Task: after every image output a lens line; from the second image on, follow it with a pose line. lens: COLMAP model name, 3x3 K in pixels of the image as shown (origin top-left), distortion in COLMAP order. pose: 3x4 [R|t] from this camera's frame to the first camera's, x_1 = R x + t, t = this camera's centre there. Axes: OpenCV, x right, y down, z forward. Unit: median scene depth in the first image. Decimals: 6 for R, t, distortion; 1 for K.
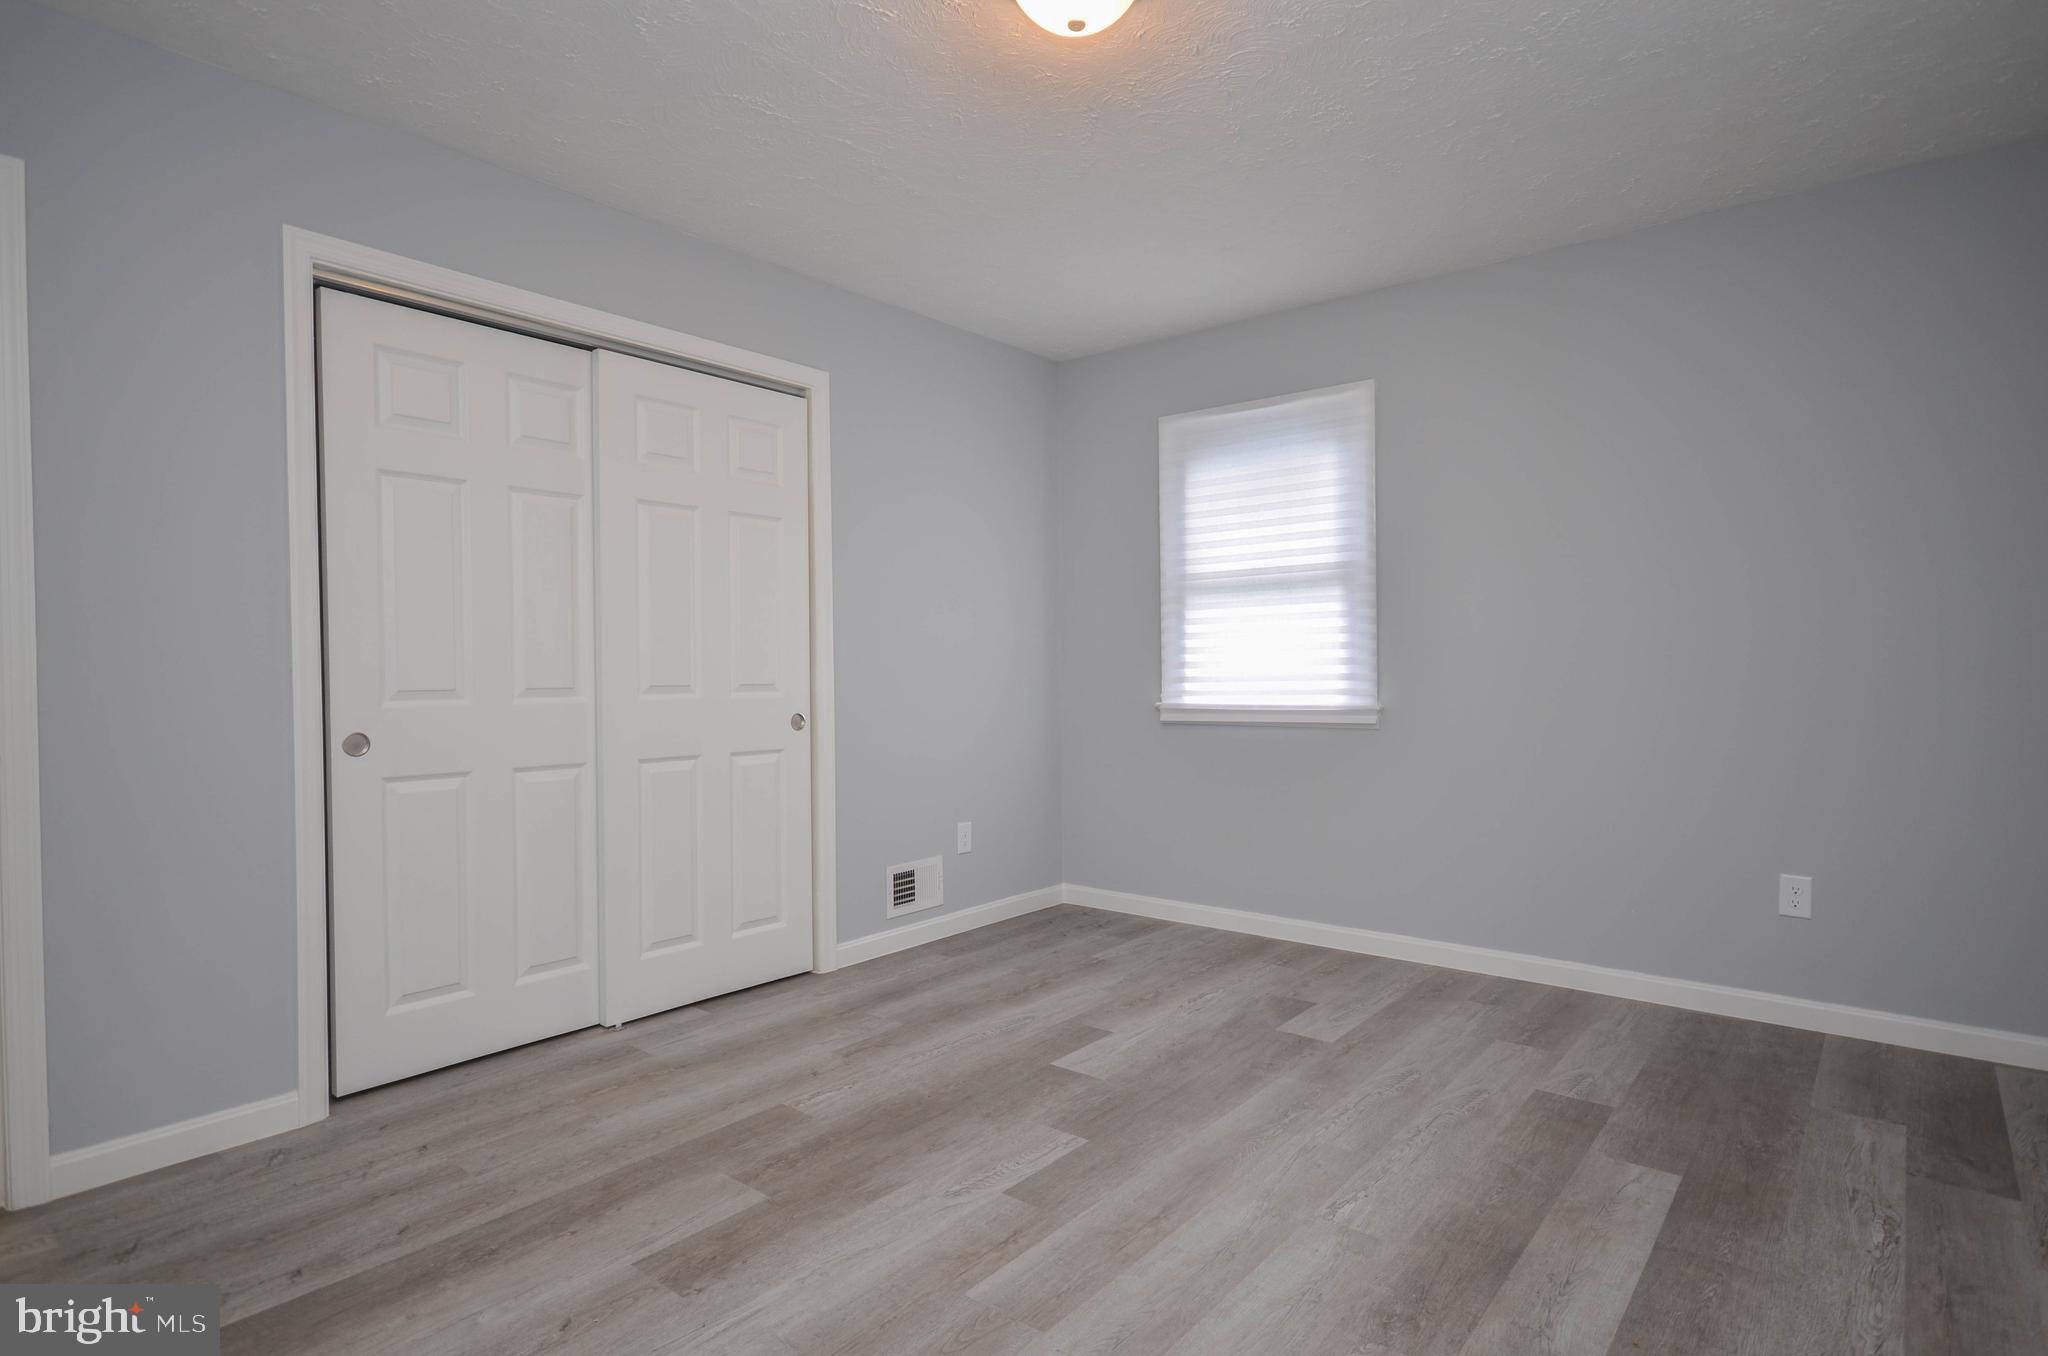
lens RADIAL K [[1052.3, 0, 1068.5], [0, 1052.3, 684.5], [0, 0, 1]] dist [0.007691, -0.001341]
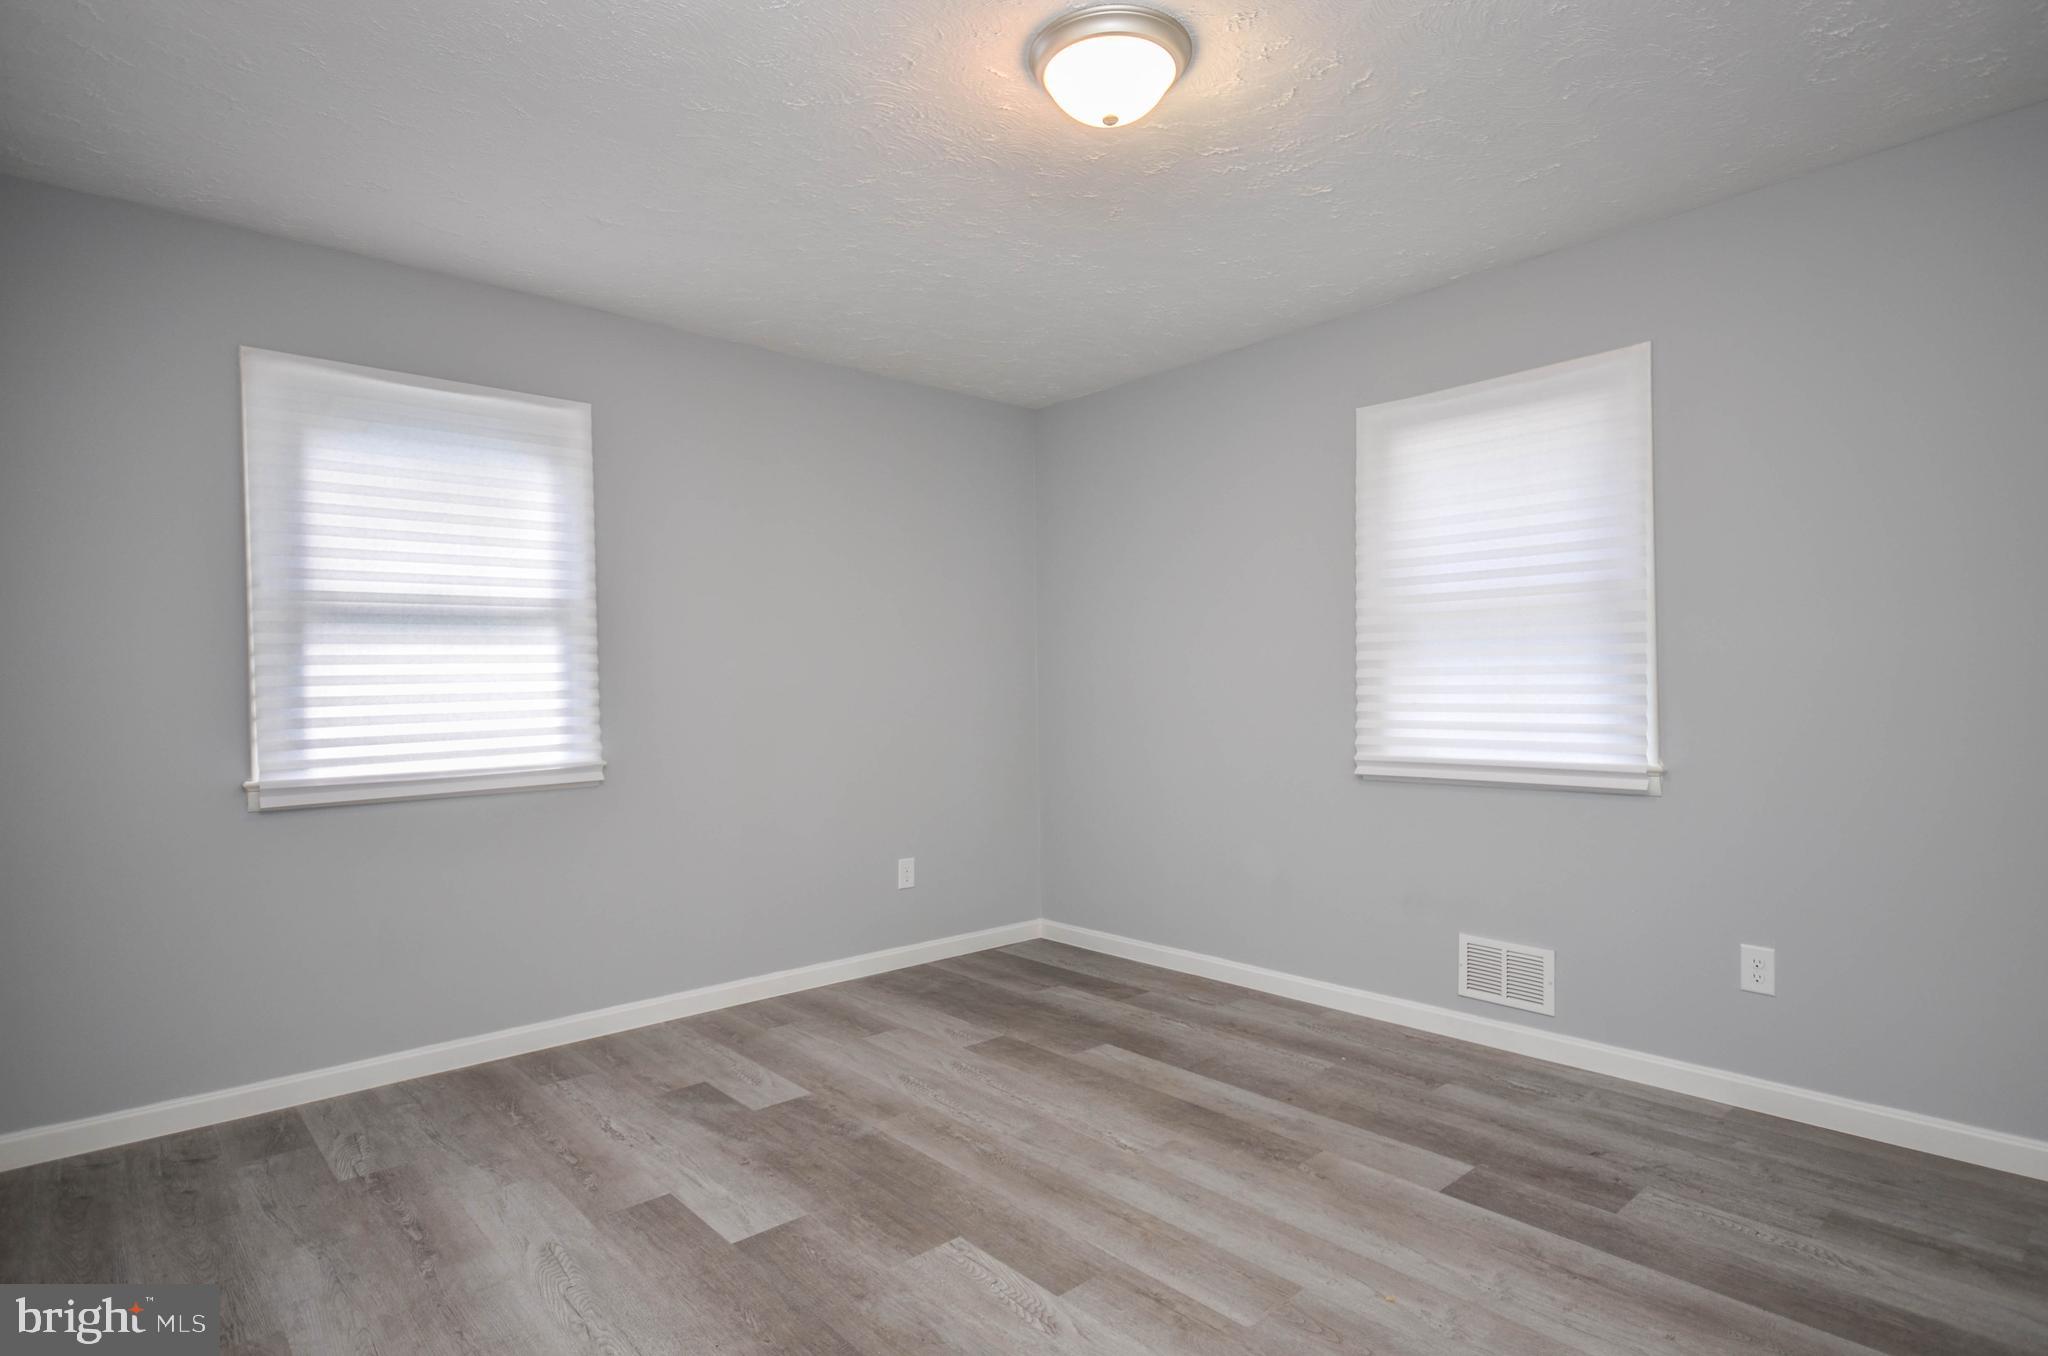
lens RADIAL K [[1052.3, 0, 1029.7], [0, 1052.3, 687.8], [0, 0, 1]] dist [0.007691, -0.001341]
pose [[0.187985, 0.004481, 0.982162, -0.578166], [0.033785, 0.999368, -0.011026, -0.021756], [-0.981591, 0.035255, 0.187715, 0.496858]]
